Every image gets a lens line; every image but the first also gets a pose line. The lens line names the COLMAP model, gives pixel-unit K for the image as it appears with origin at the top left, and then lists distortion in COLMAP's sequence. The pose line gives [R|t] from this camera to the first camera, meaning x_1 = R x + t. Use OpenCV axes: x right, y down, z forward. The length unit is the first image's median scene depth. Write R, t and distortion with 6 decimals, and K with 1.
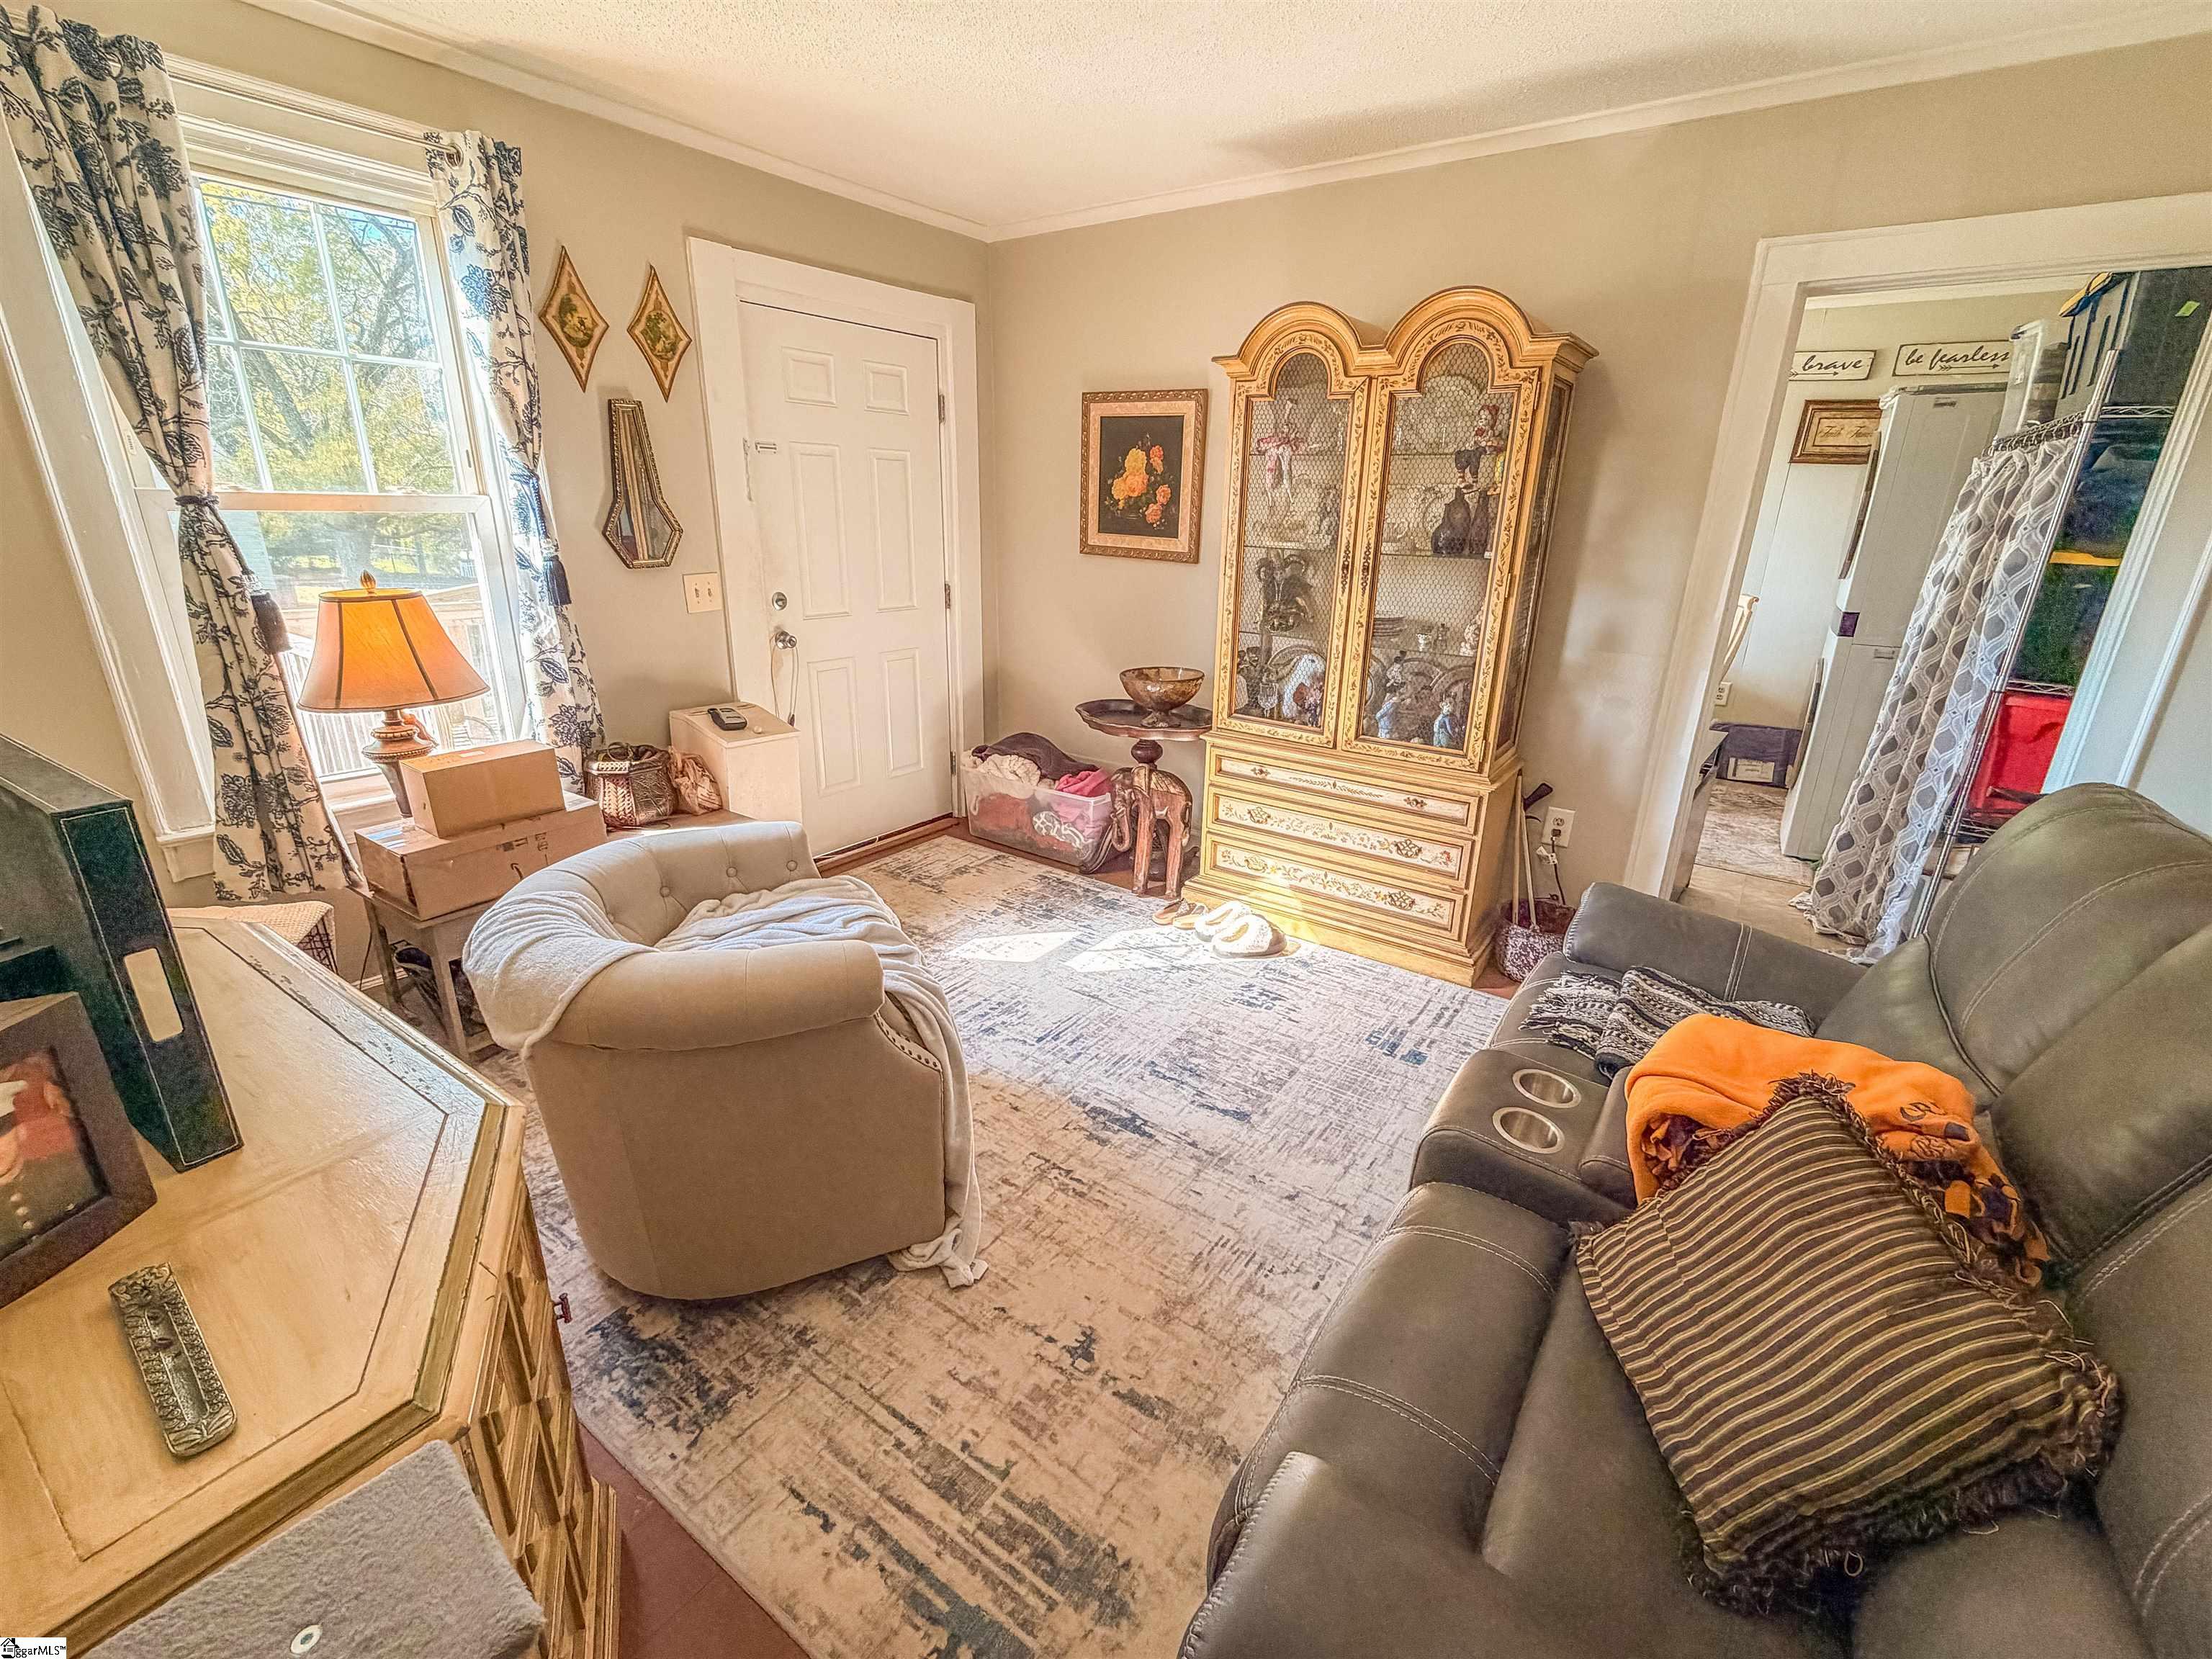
lens RADIAL K [[960.5, 0, 1115.4], [0, 960.5, 826.5], [0, 0, 1]] dist [0.001600, 0.000020]
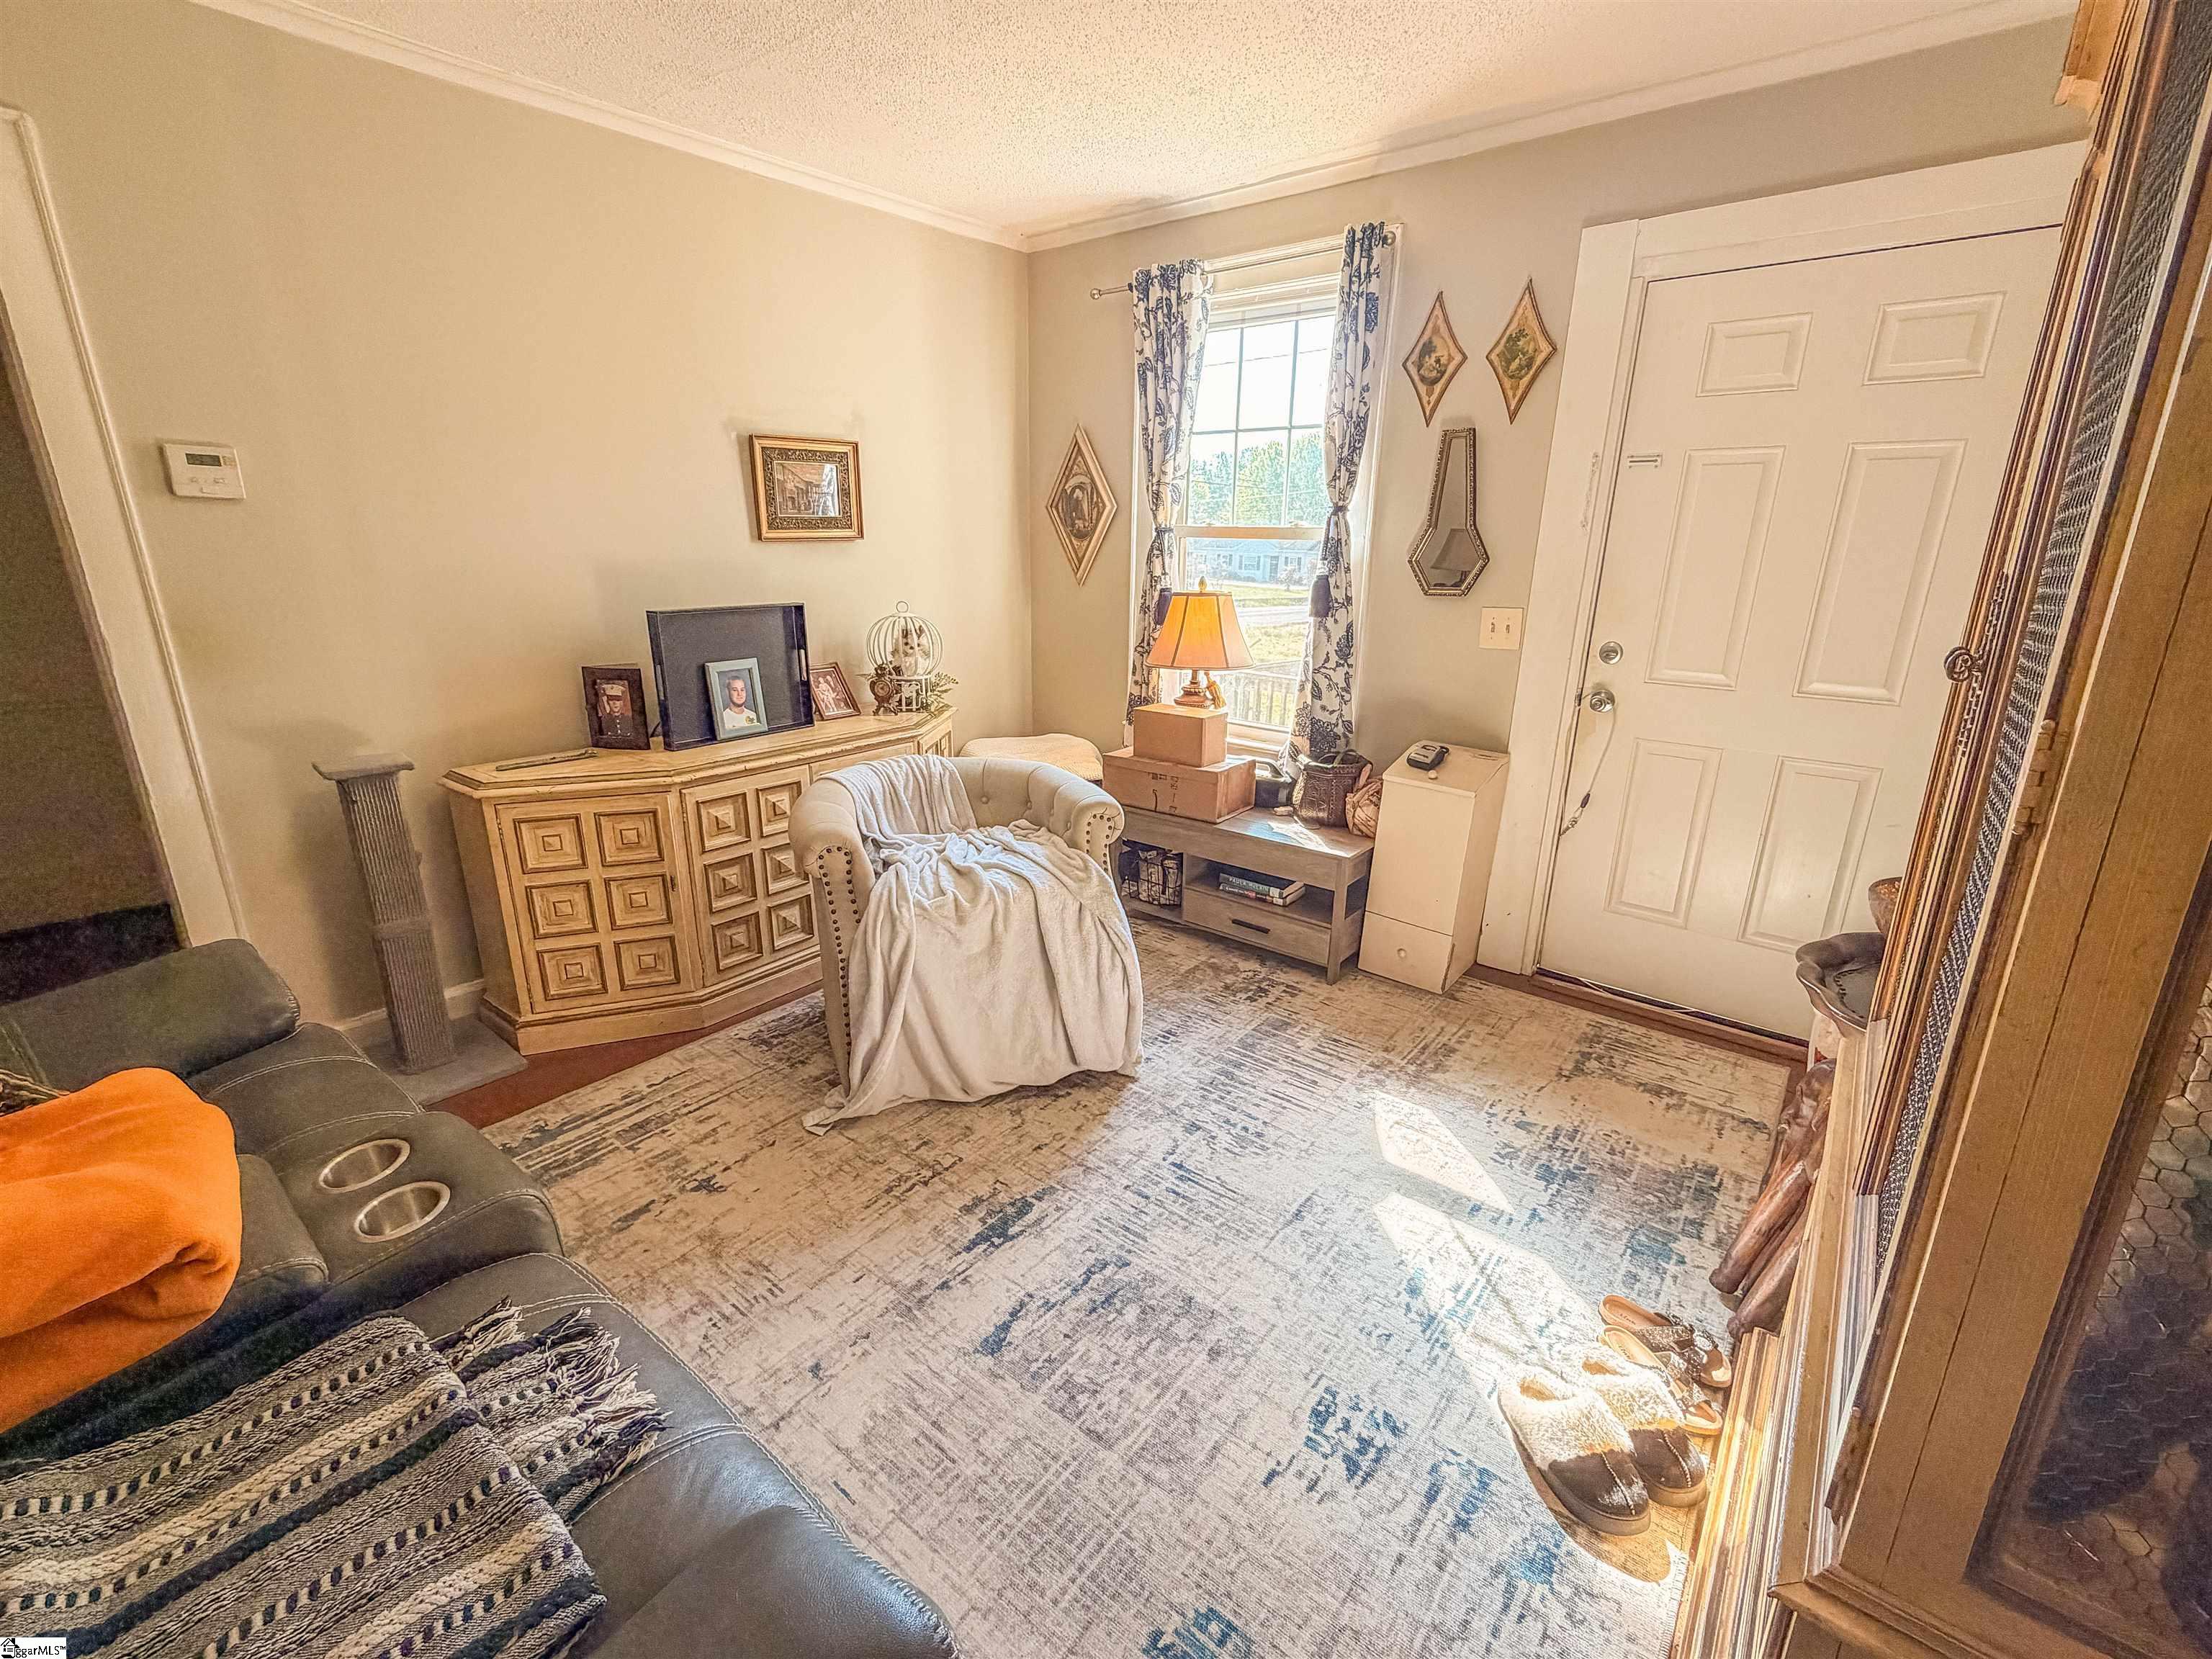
lens RADIAL K [[960.5, 0, 1113.7], [0, 960.5, 827.4], [0, 0, 1]] dist [0.001600, 0.000020]
pose [[-0.070548, 0.264414, -0.961825, 0.618992], [-0.336220, 0.901501, 0.272491, -0.233310], [0.939137, 0.342609, 0.025302, 0.821144]]
